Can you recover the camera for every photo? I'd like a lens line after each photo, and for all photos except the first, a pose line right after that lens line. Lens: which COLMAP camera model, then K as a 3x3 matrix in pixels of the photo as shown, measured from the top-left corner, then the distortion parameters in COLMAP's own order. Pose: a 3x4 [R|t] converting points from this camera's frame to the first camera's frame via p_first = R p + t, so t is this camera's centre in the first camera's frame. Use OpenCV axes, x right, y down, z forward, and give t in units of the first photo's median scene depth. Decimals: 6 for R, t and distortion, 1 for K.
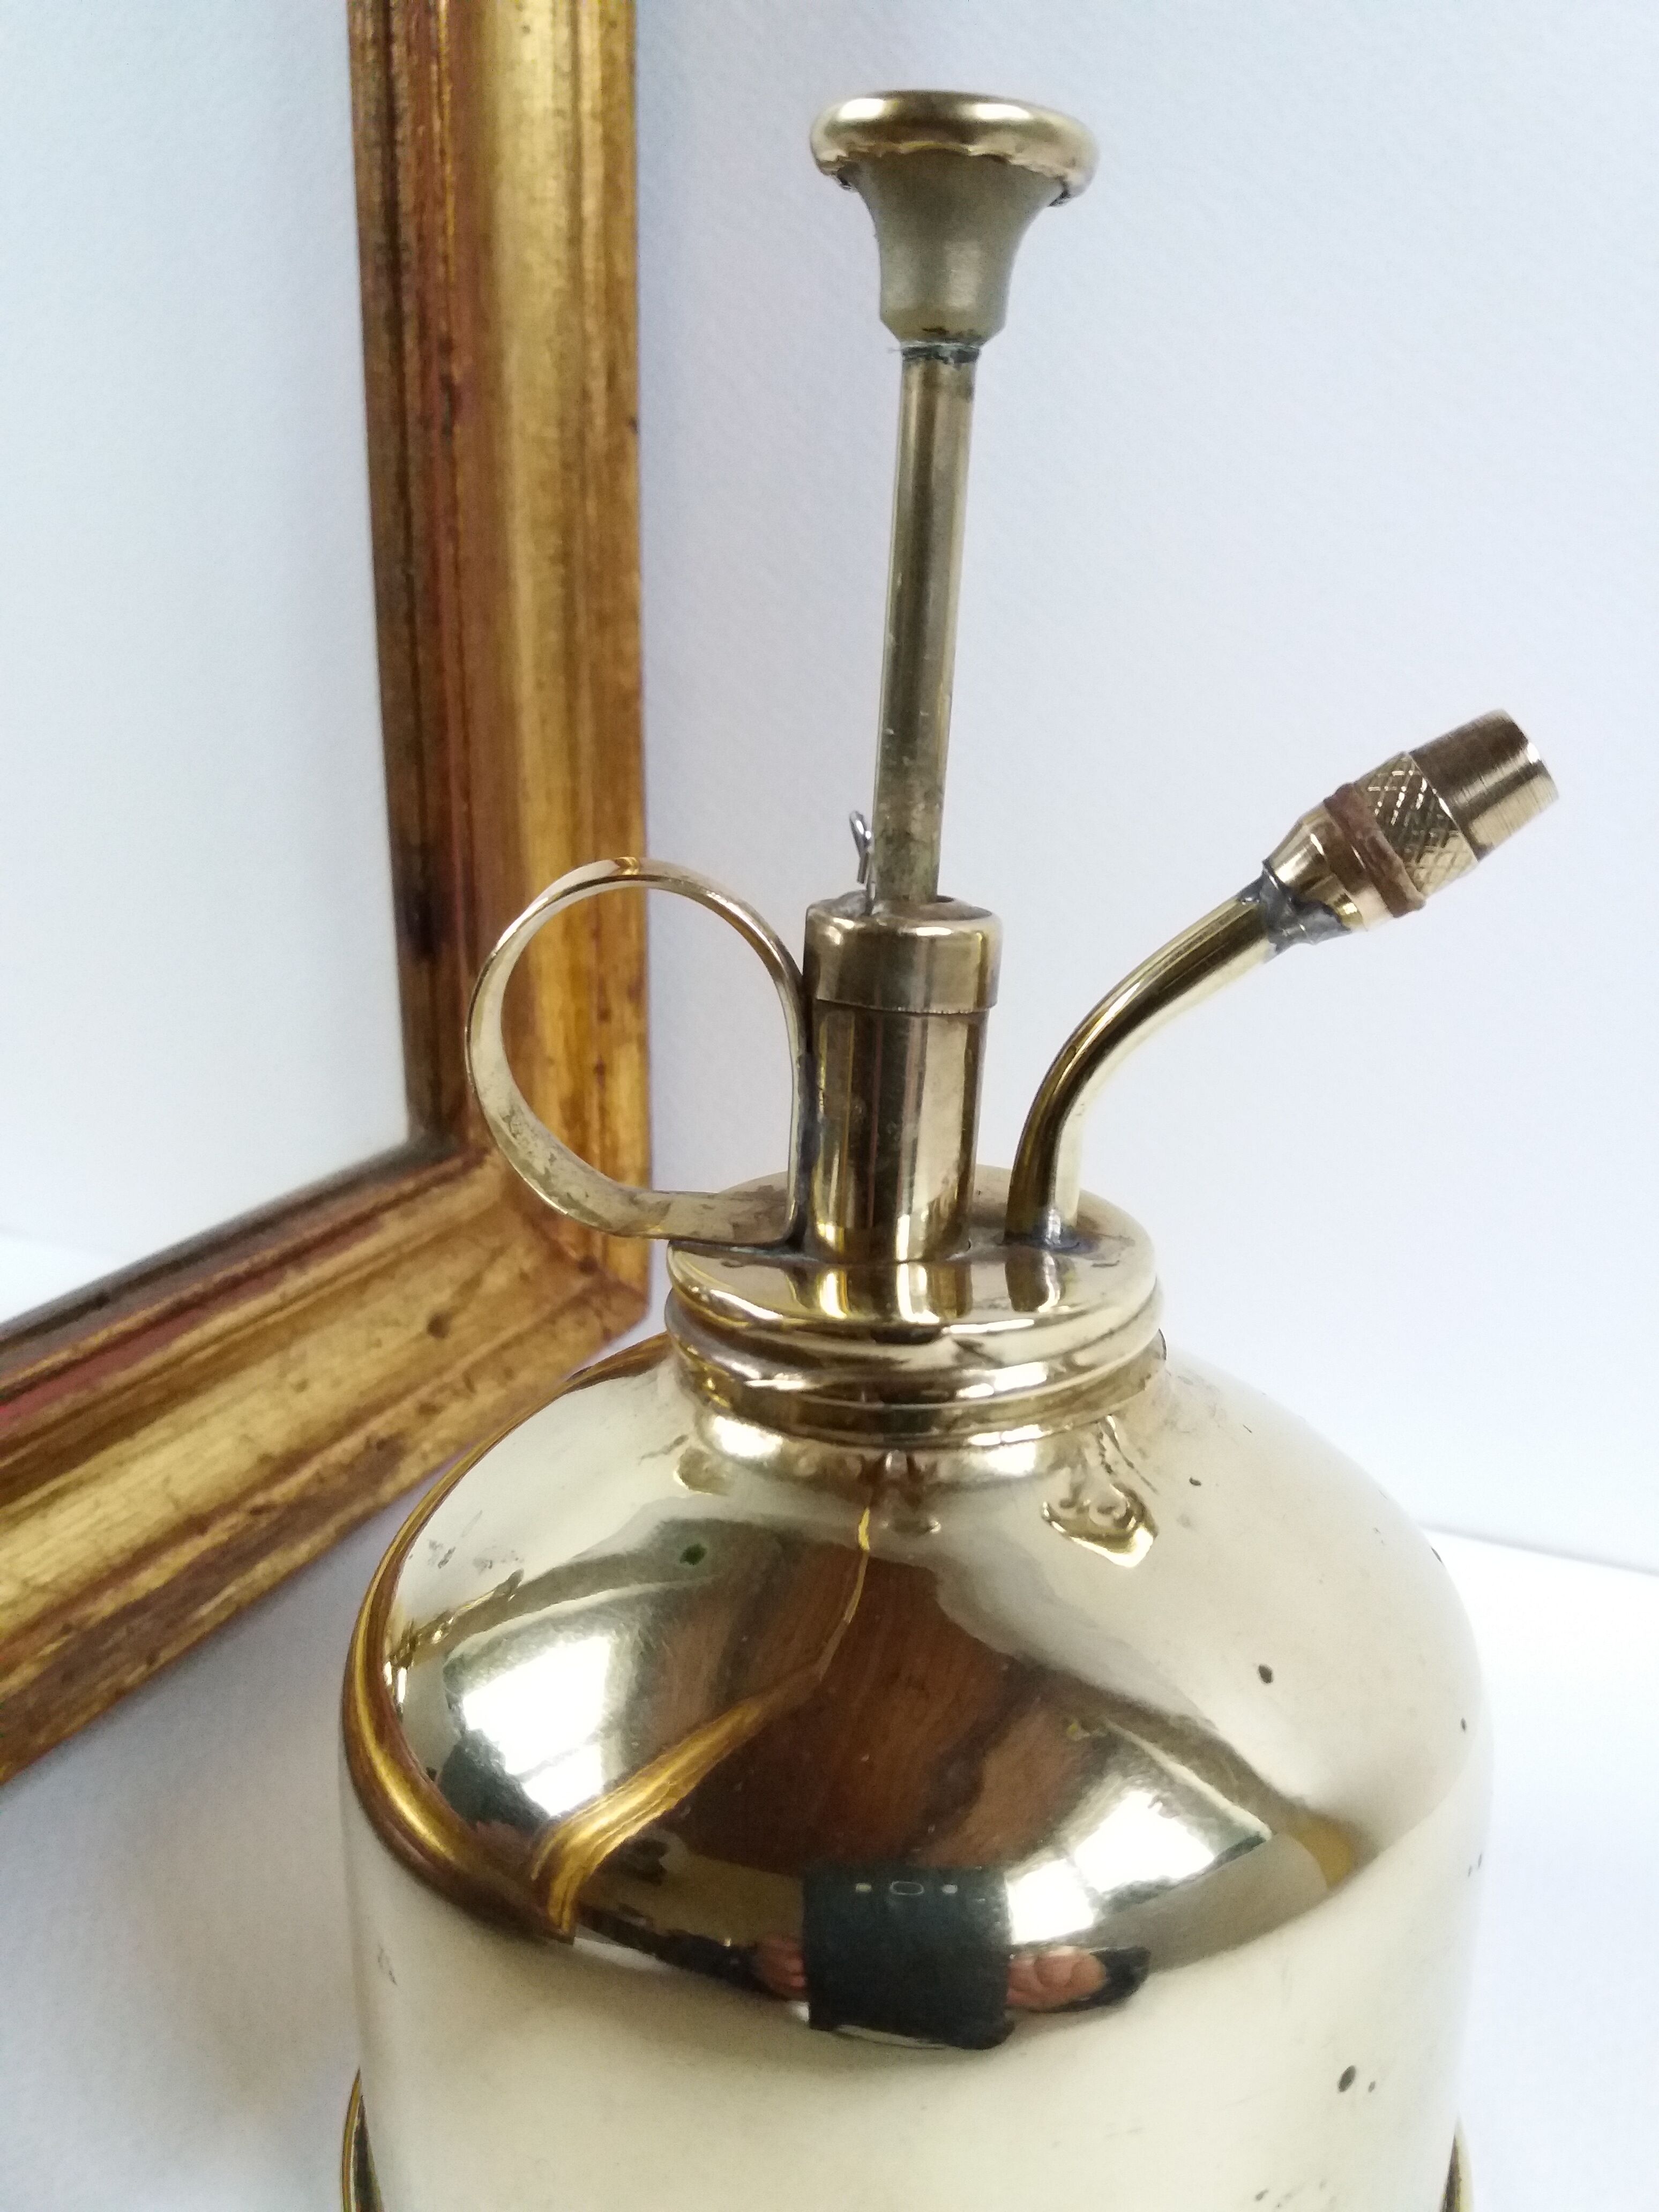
lens RADIAL K [[1853.4, 0, 848.4], [0, 1853.4, 1108.5], [0, 0, 1]] dist [0.012408, -0.127602]
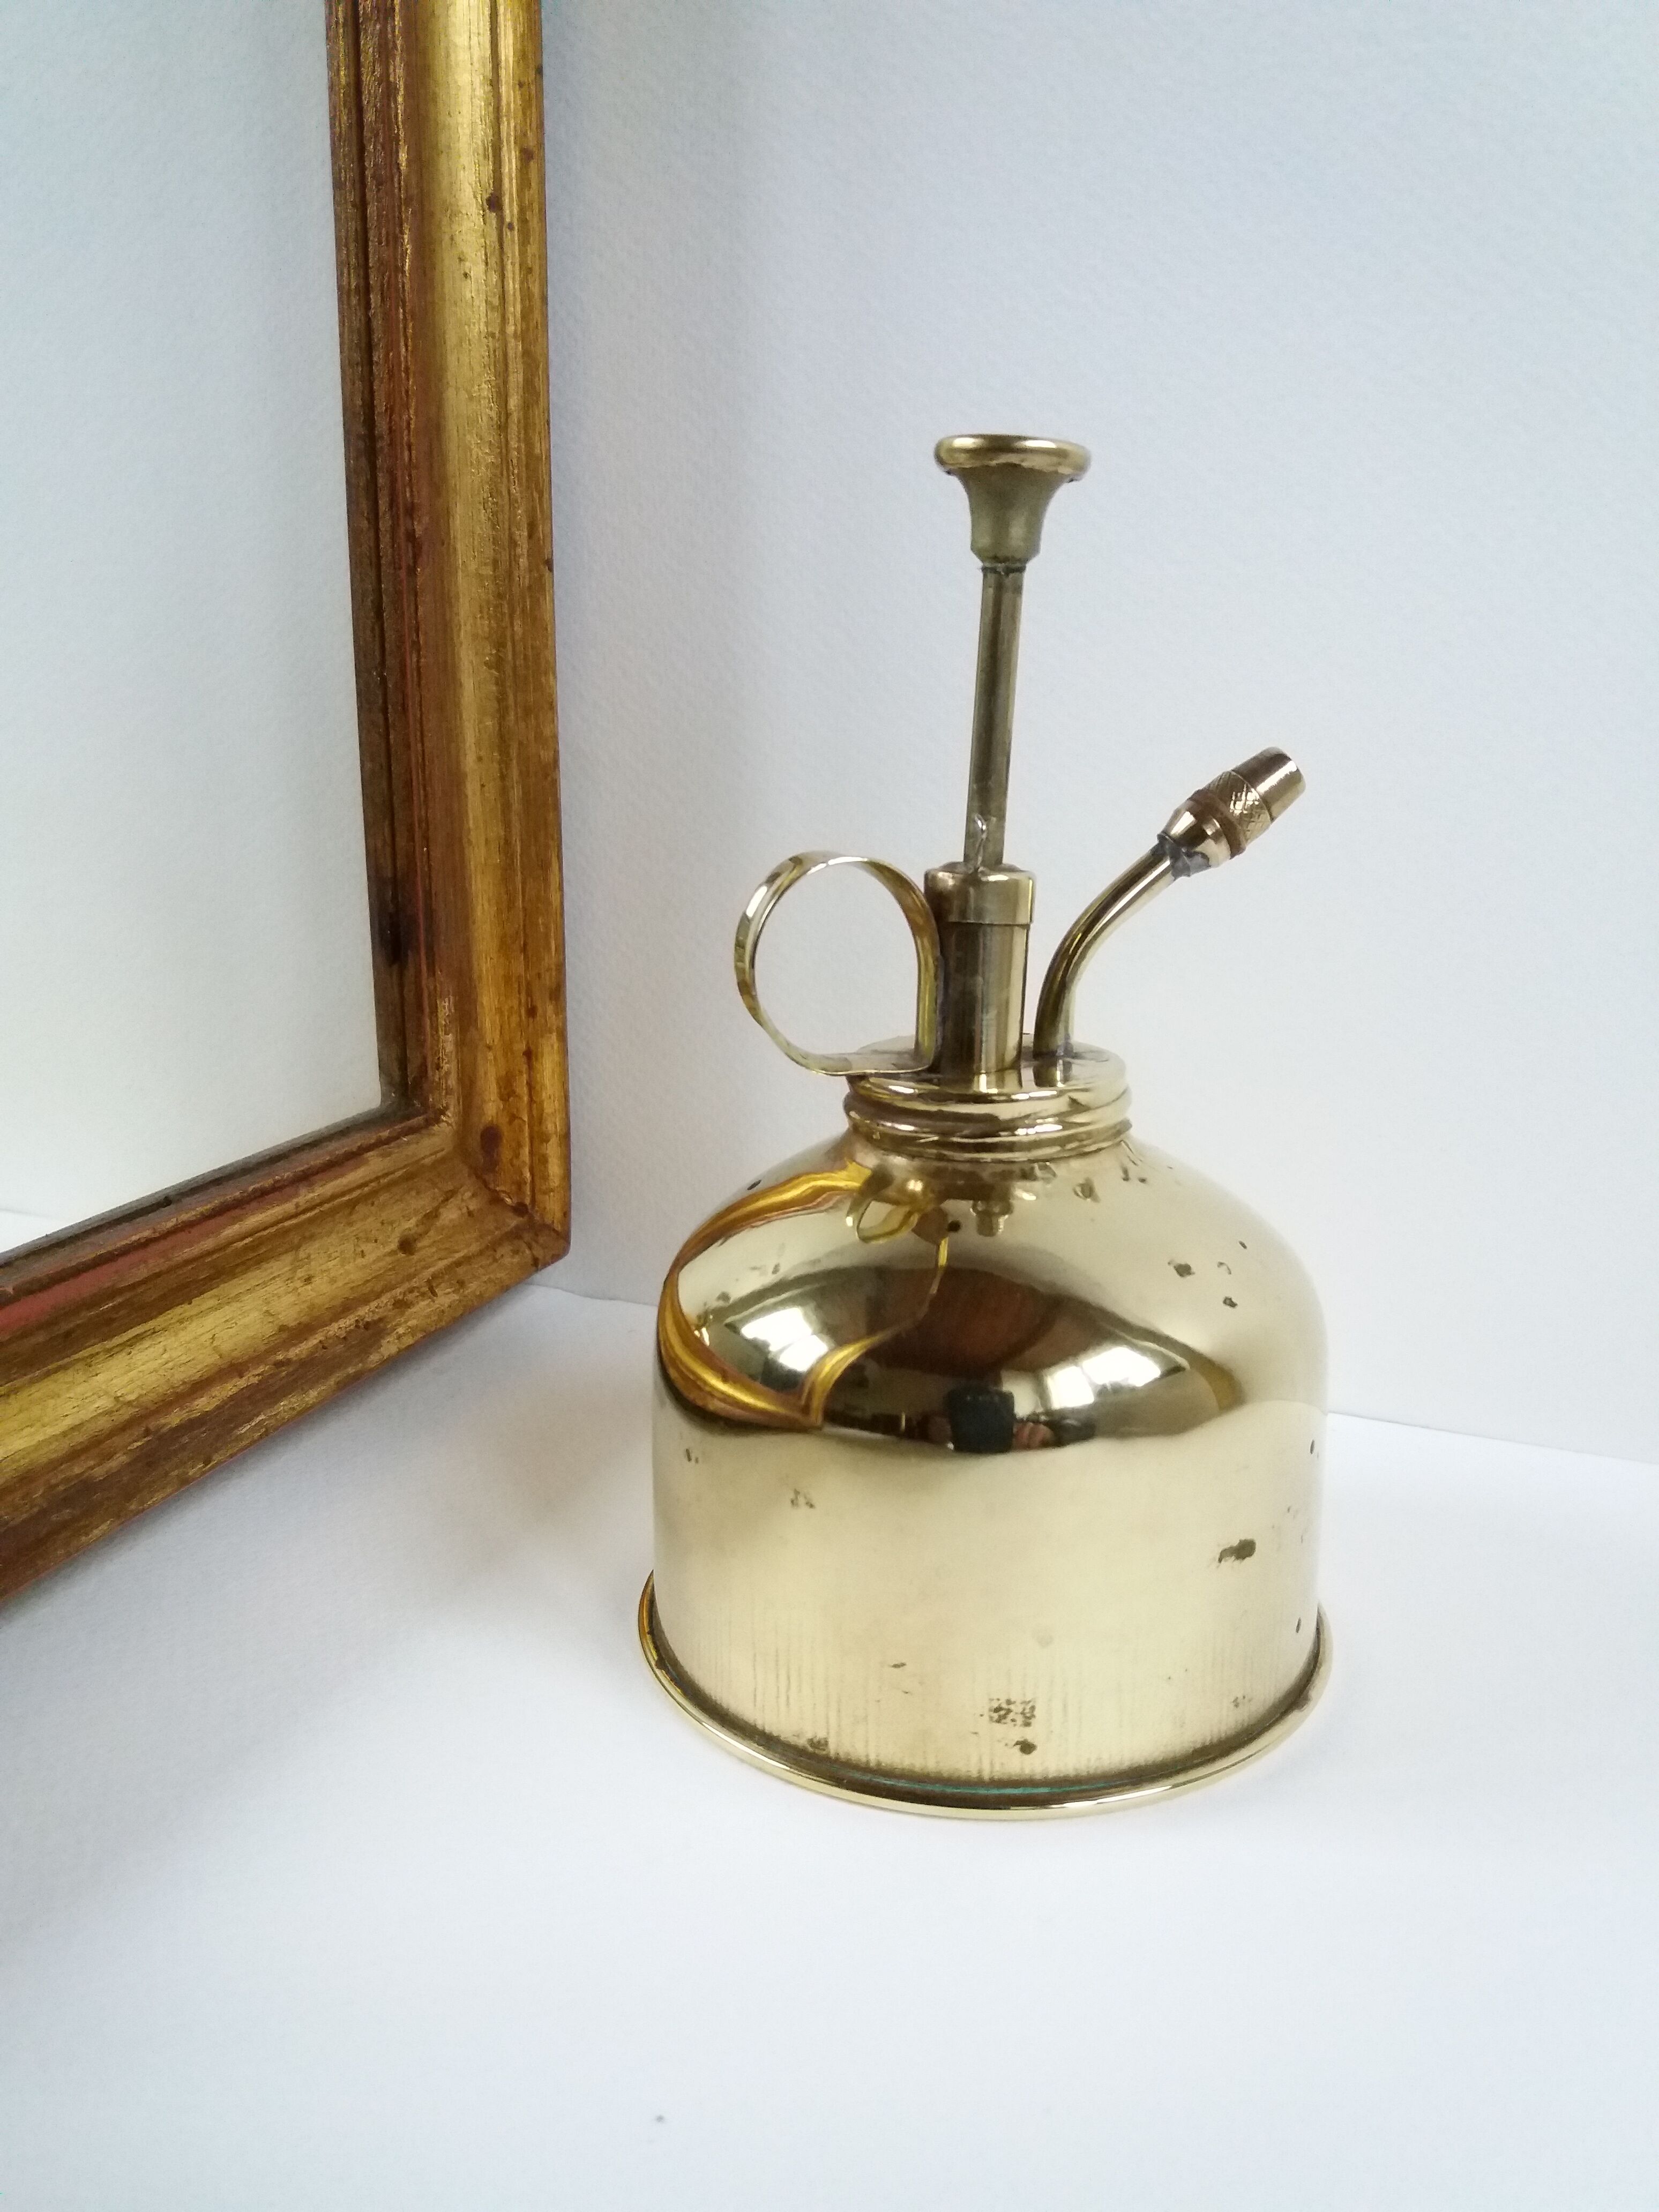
lens RADIAL K [[1791.6, 0, 829.5], [0, 1791.6, 1106.0], [0, 0, 1]] dist [0.116787, -0.387467]
pose [[0.998950, -0.015673, 0.043052, 0.025481], [0.017508, 0.998939, -0.042585, 0.084828], [-0.042339, 0.043294, 0.998165, -0.309829]]
